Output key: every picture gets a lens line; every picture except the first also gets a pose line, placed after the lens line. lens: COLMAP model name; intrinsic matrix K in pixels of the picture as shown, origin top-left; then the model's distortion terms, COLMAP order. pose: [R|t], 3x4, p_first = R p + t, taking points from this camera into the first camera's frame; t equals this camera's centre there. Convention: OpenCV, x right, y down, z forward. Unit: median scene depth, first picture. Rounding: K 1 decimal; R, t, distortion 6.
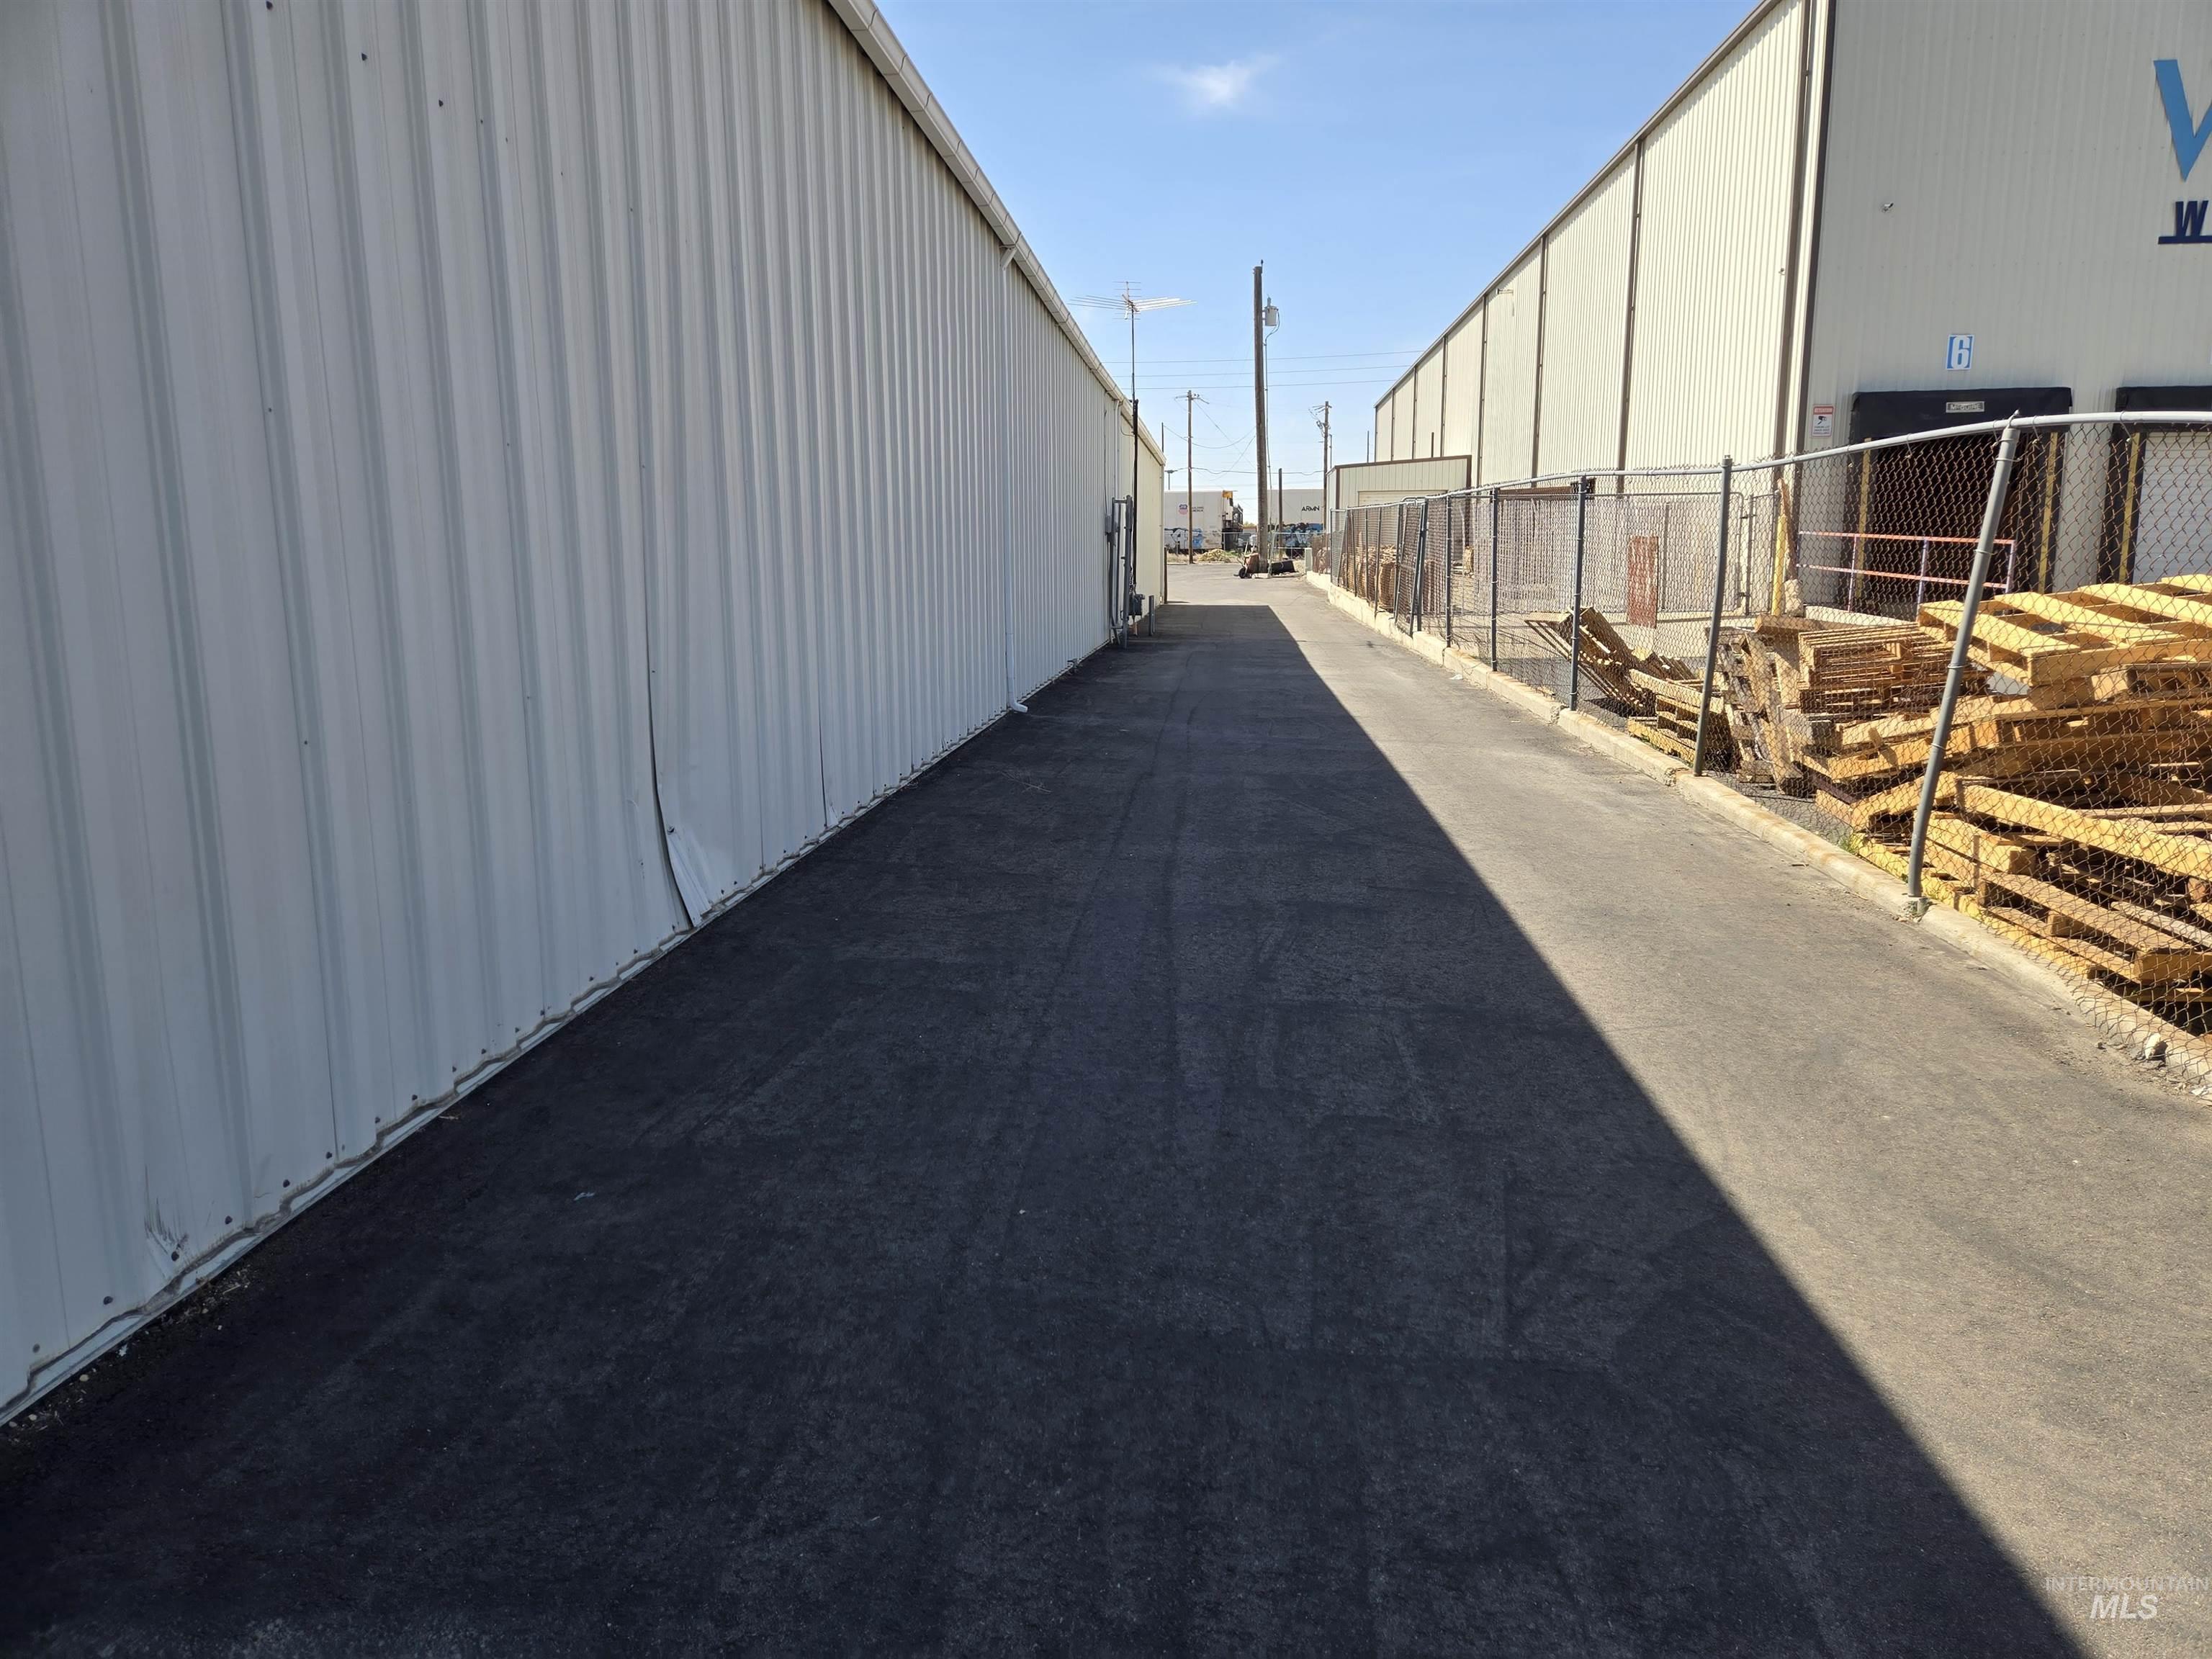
lens RADIAL K [[1486.7, 0, 1093.6], [0, 1486.7, 824.6], [0, 0, 1]] dist [0.057540, -0.031361]
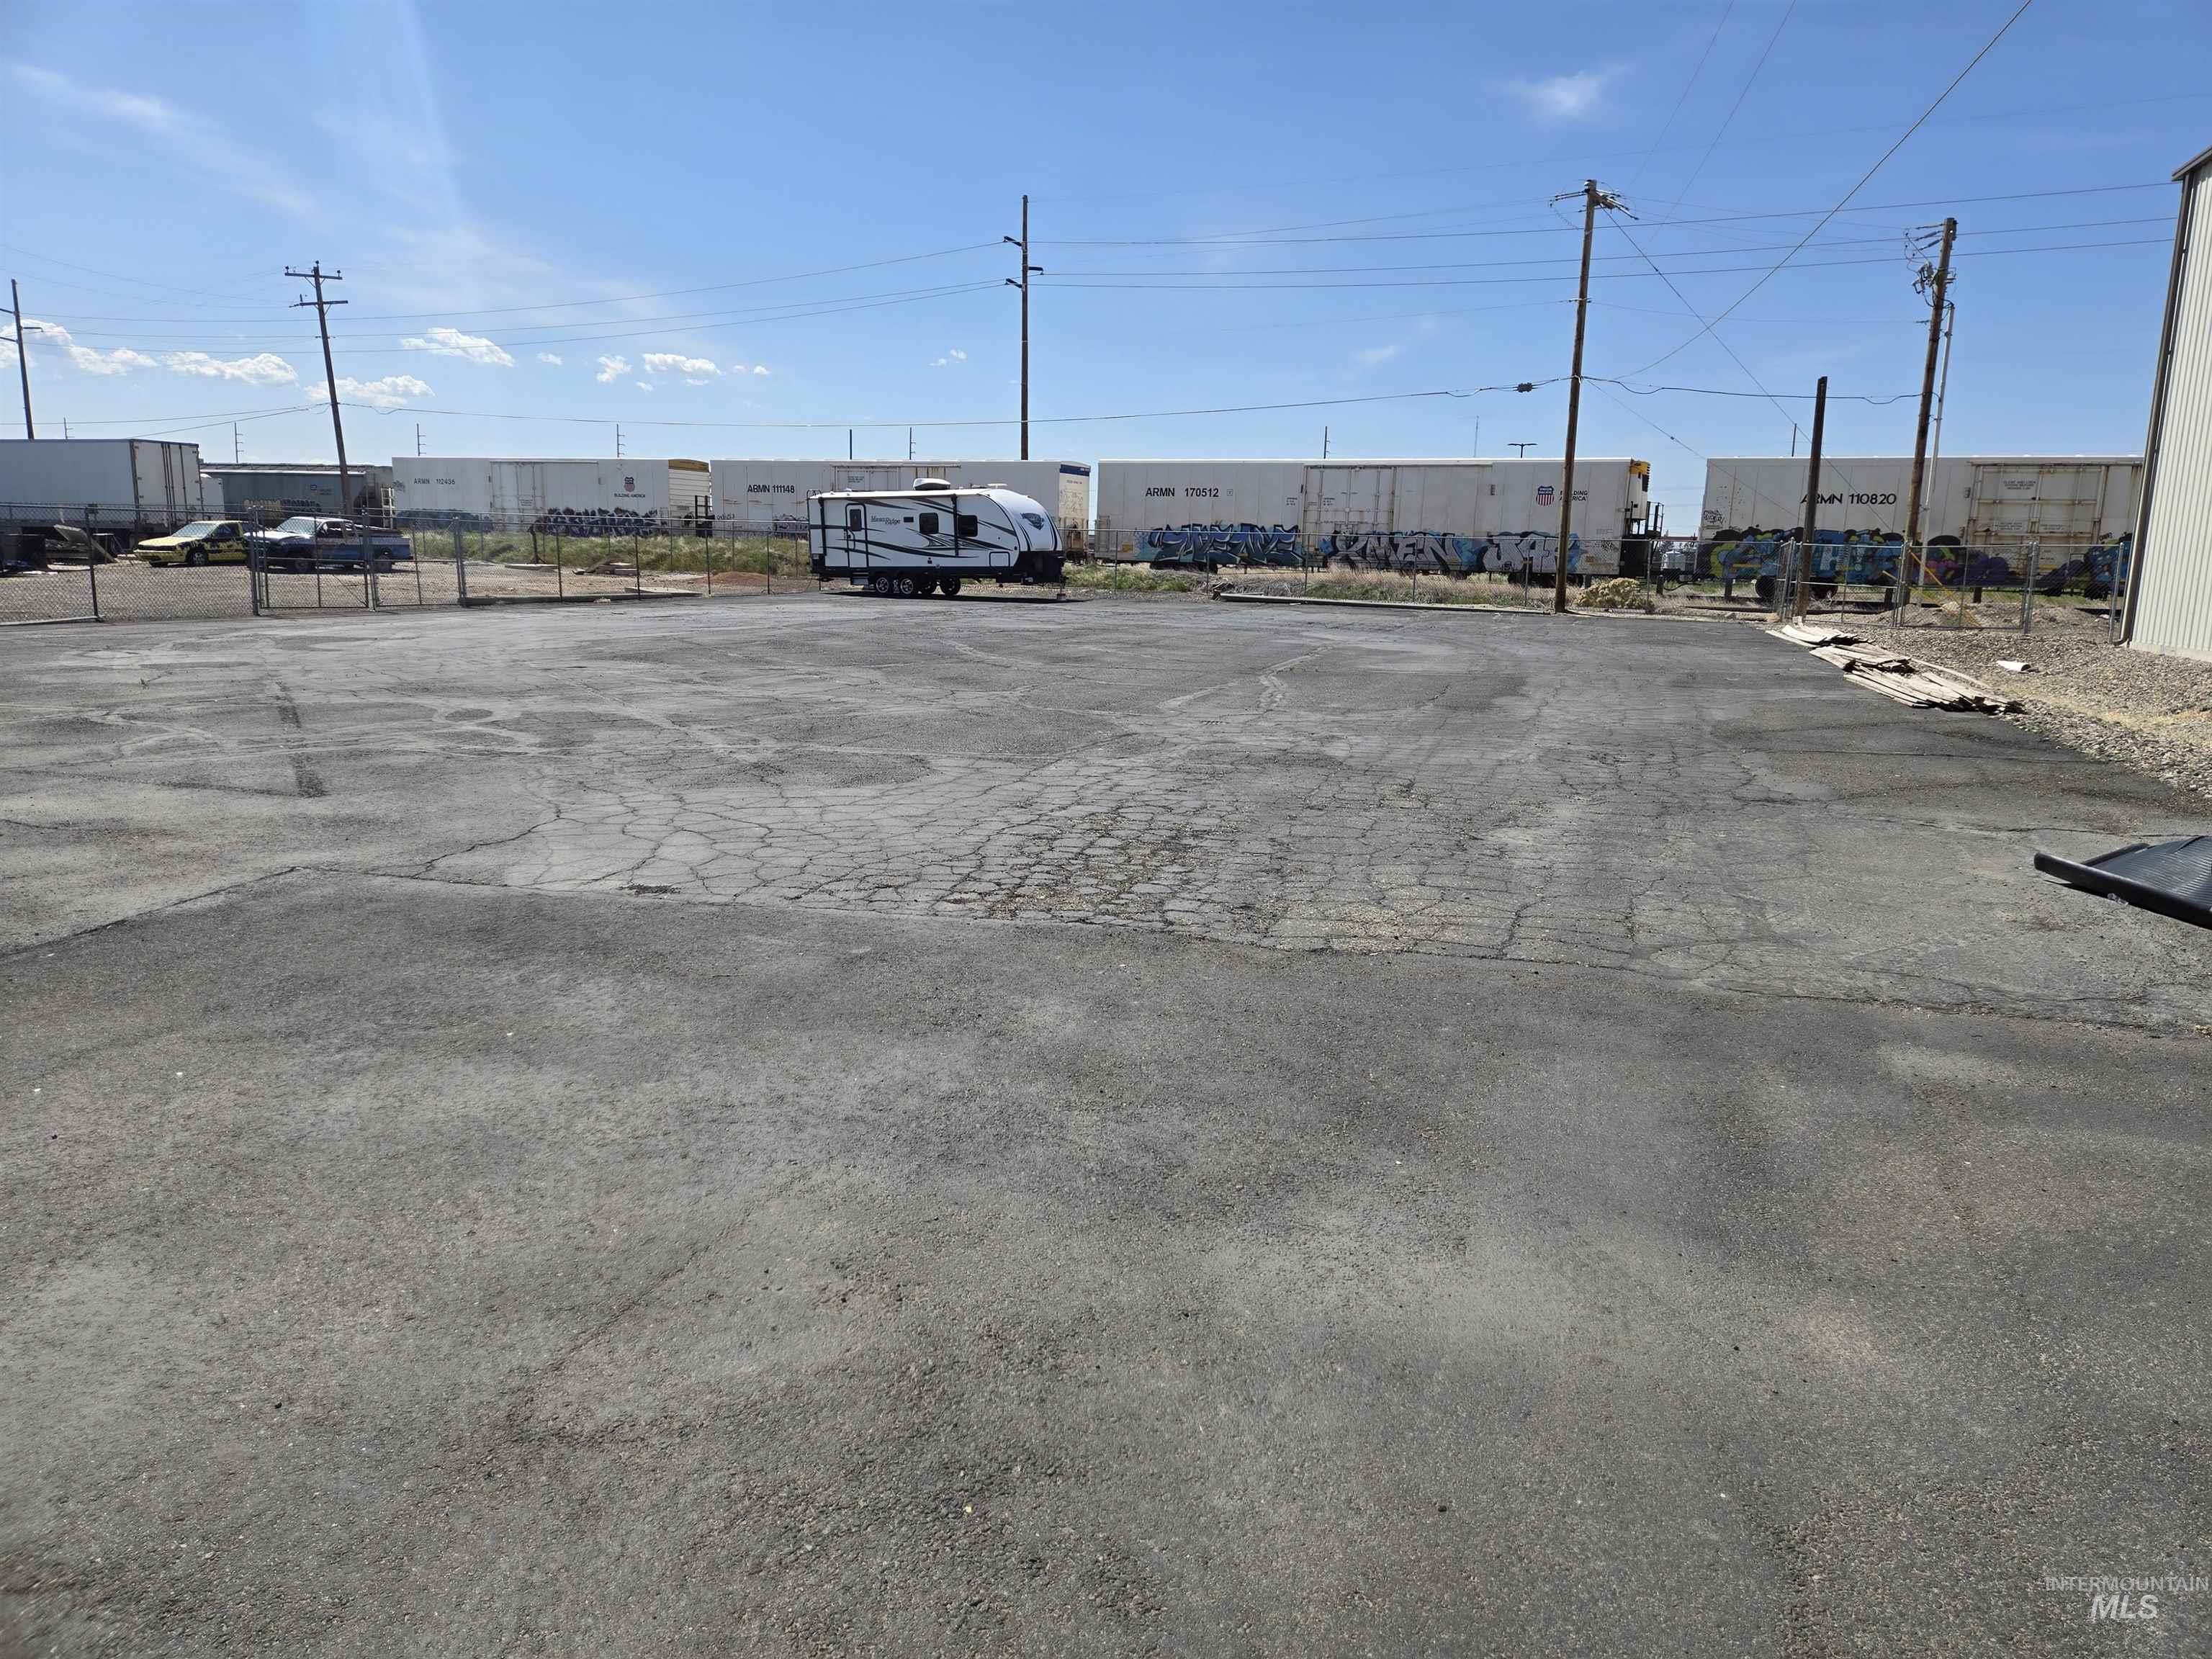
lens RADIAL K [[1486.7, 0, 1116.0], [0, 1486.7, 826.0], [0, 0, 1]] dist [0.057540, -0.031361]
pose [[0.977883, 0.072535, -0.196171, 0.029020], [-0.073635, 0.997284, 0.001687, -0.102542], [0.195761, 0.012795, 0.980568, 0.543811]]
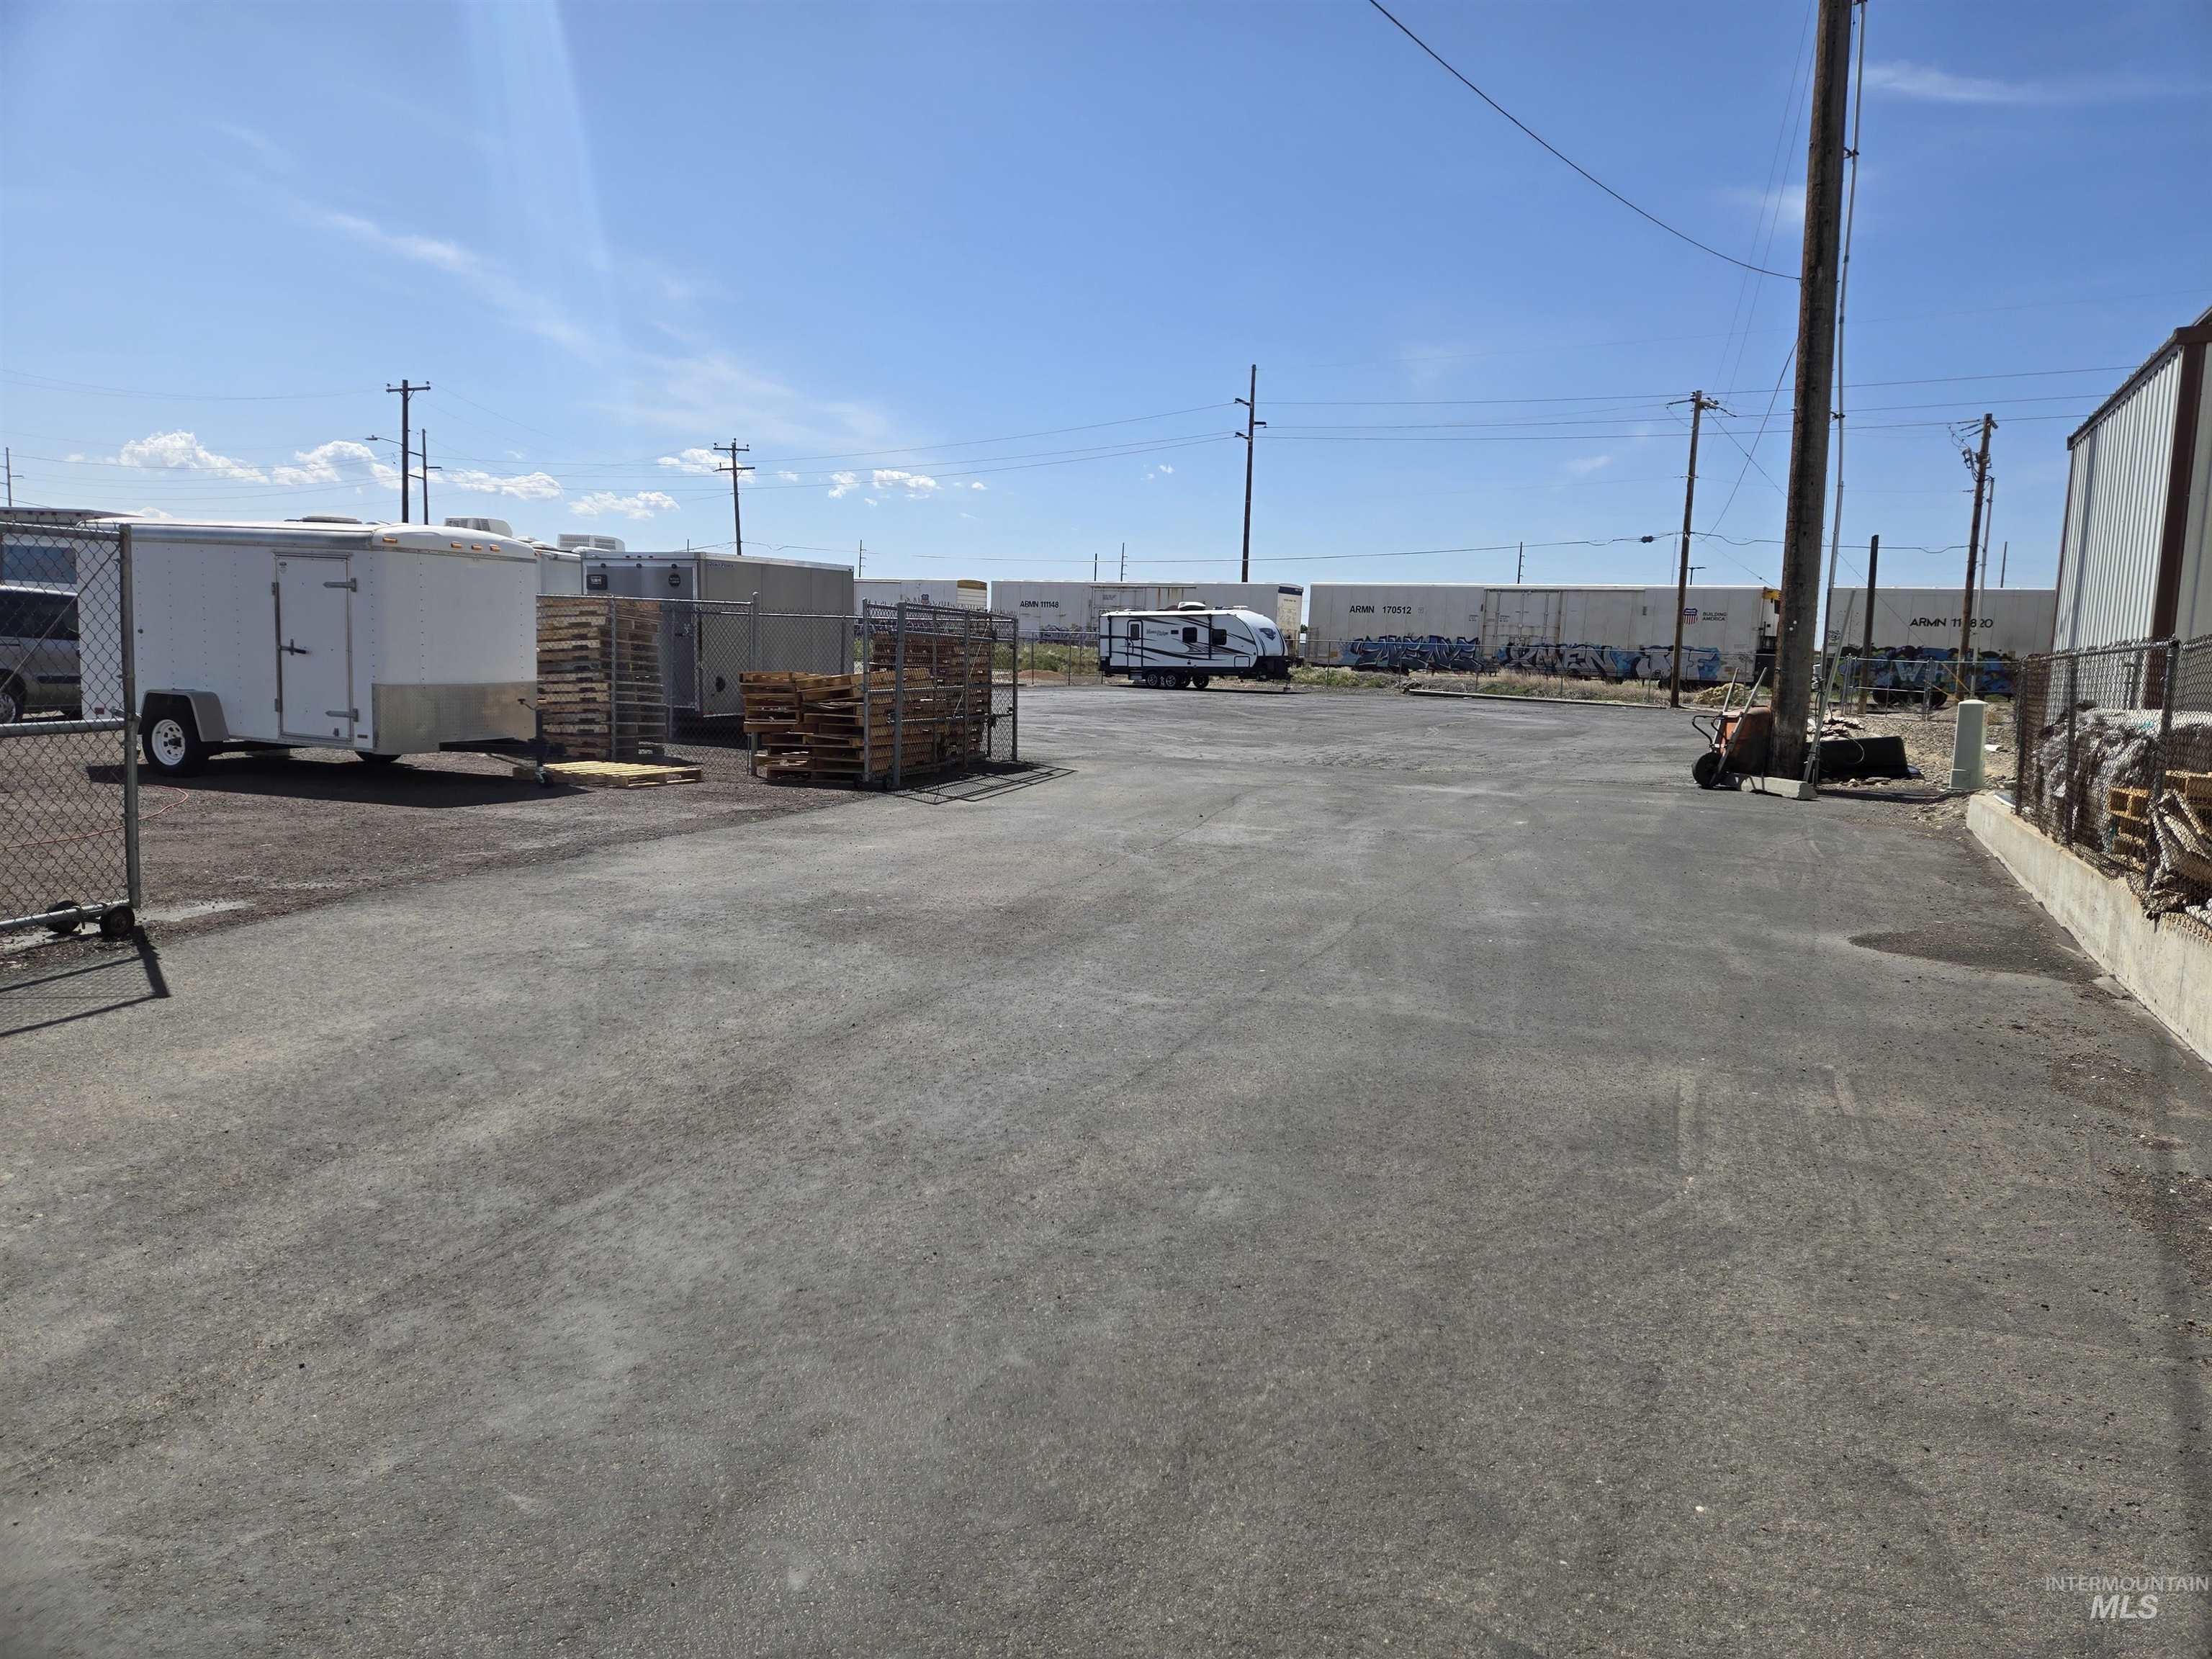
lens RADIAL K [[1486.7, 0, 1099.4], [0, 1486.7, 828.5], [0, 0, 1]] dist [0.057540, -0.031361]
pose [[0.939464, 0.087814, -0.331204, 0.051036], [-0.111326, 0.992388, -0.052660, -0.075671], [0.324058, 0.086344, 0.942089, 0.403206]]
